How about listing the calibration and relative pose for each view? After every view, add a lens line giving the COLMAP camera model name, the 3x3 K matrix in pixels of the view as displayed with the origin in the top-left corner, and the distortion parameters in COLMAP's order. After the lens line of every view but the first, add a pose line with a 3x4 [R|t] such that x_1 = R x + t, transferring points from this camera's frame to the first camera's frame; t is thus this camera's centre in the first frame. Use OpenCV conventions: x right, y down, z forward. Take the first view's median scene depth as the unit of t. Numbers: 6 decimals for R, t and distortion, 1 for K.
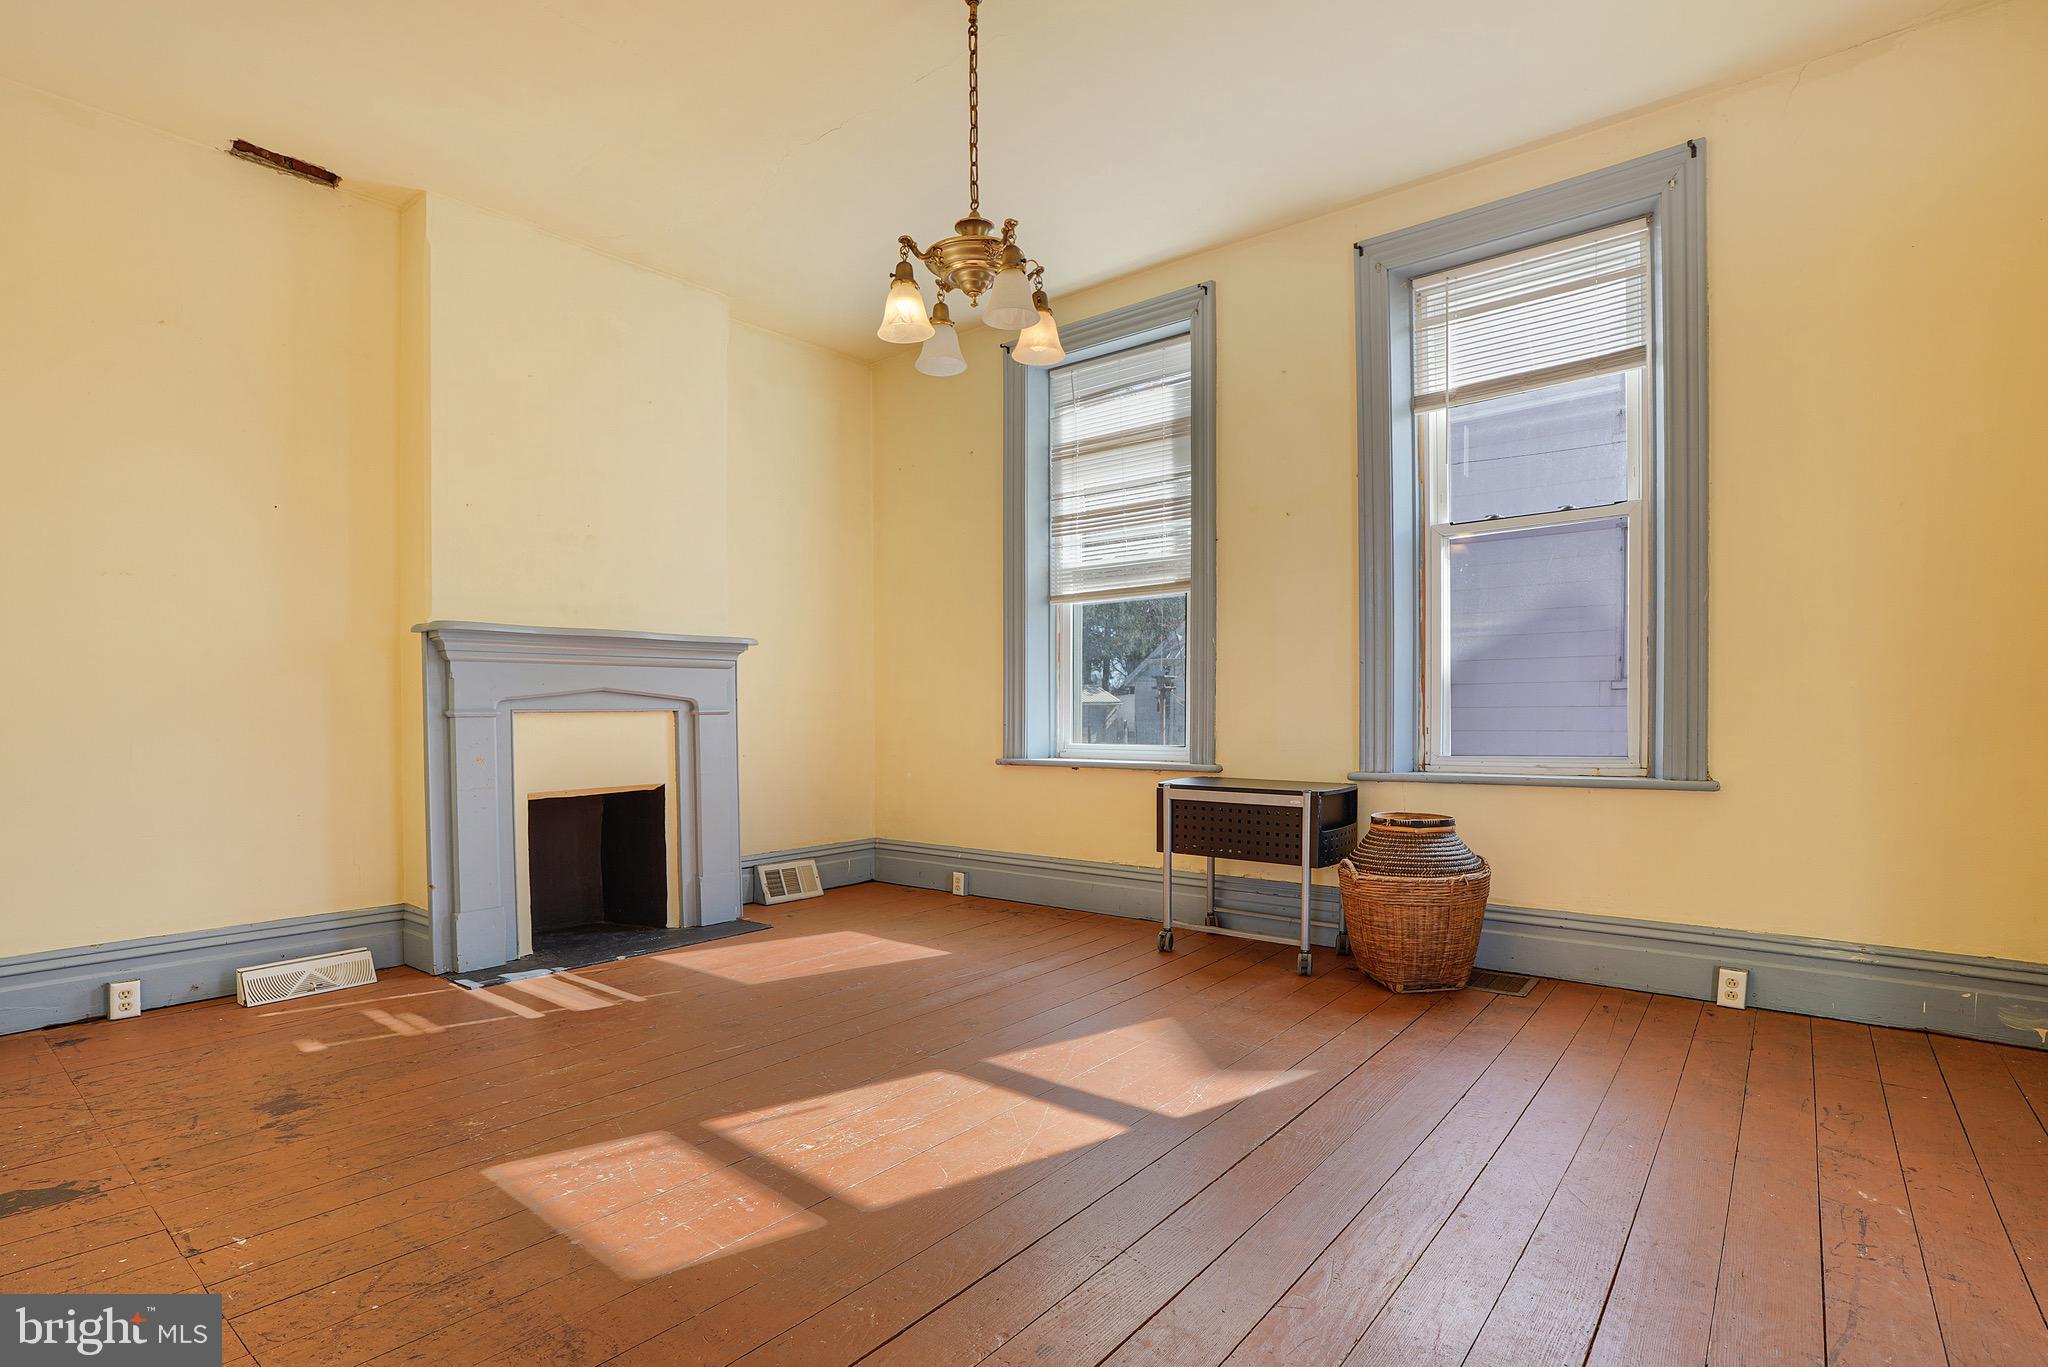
lens RADIAL K [[968.4, 0, 1024.0], [0, 968.4, 683.5], [0, 0, 1]] dist [-0.073044, 0.021063]
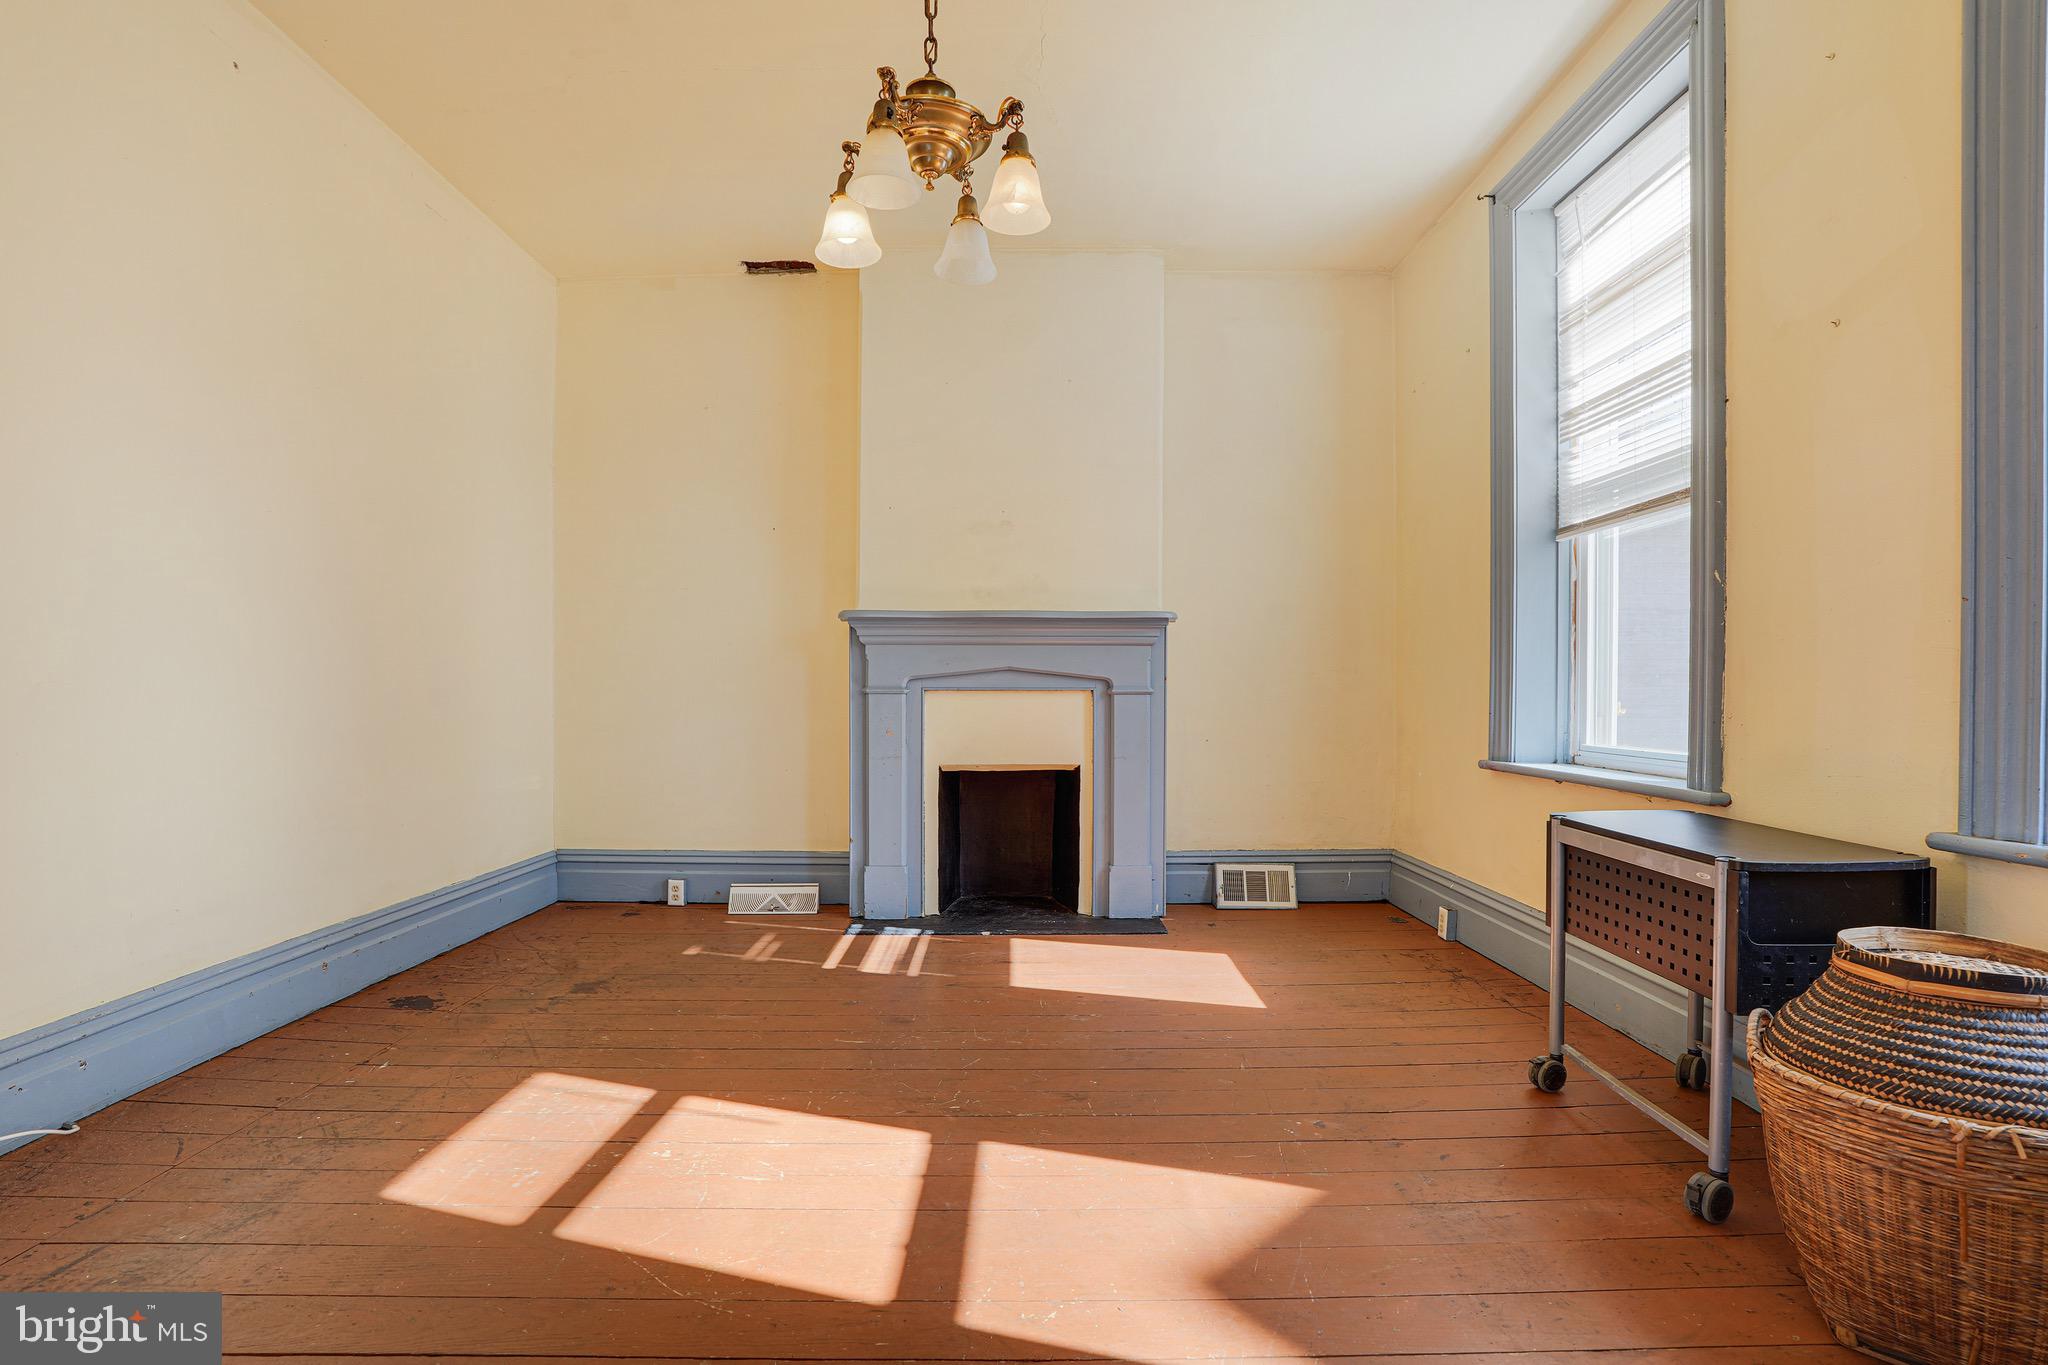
lens RADIAL K [[979.3, 0, 1036.4], [0, 979.3, 639.3], [0, 0, 1]] dist [-0.065012, 0.022754]
pose [[0.650552, -0.029539, -0.758887, 0.401599], [0.011796, 0.999516, -0.028792, 0.005637], [0.759370, 0.009779, 0.650585, 0.356315]]
